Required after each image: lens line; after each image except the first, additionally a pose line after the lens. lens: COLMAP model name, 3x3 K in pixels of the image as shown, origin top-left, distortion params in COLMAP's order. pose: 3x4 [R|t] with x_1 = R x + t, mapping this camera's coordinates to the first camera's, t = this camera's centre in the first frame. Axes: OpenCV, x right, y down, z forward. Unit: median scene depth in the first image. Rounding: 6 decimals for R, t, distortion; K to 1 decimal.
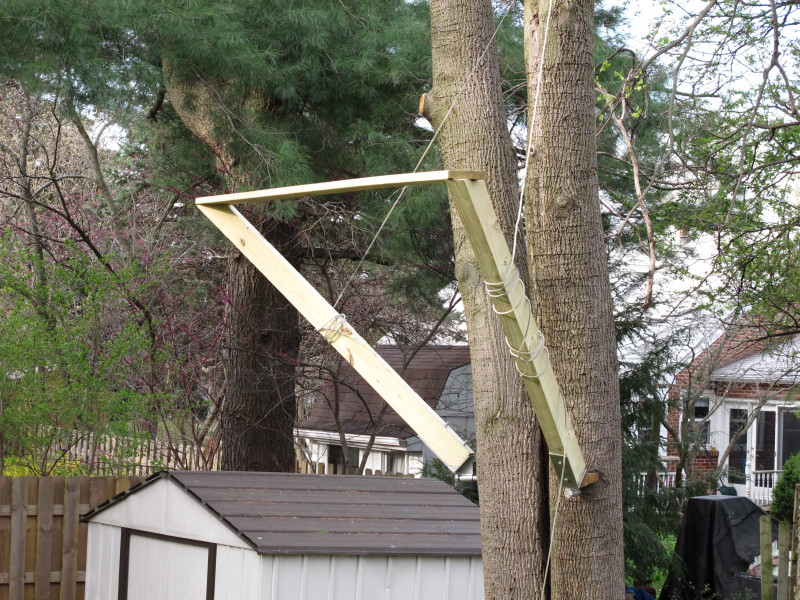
lens RADIAL K [[1921.4, 0, 400.4], [0, 1921.4, 300.3], [0, 0, 1]] dist [-0.042383, 0.000000]
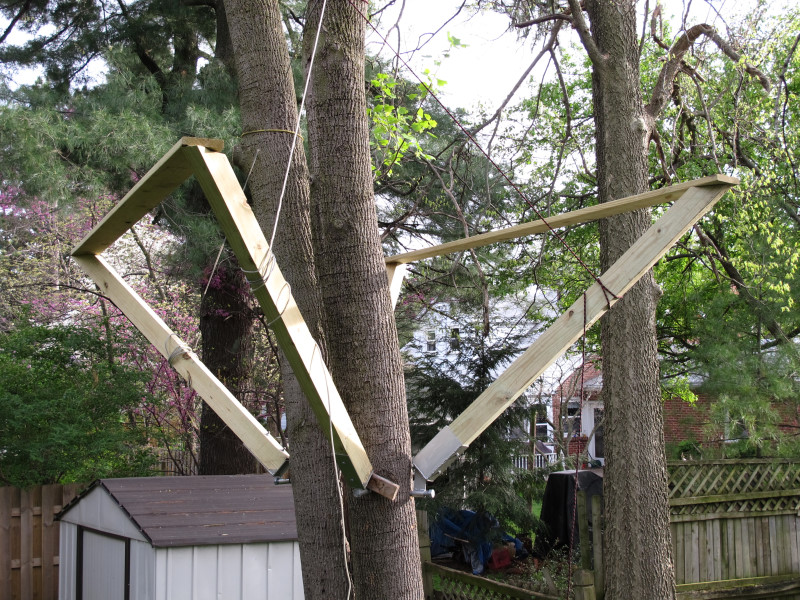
lens RADIAL K [[1150.5, 0, 378.3], [0, 1150.5, 292.2], [0, 0, 1]] dist [-0.022390, 0.000000]
pose [[0.998310, -0.053120, -0.023572, 0.086636], [0.051777, 0.997180, -0.054328, 0.017164], [0.026392, 0.053016, 0.998245, 0.252521]]
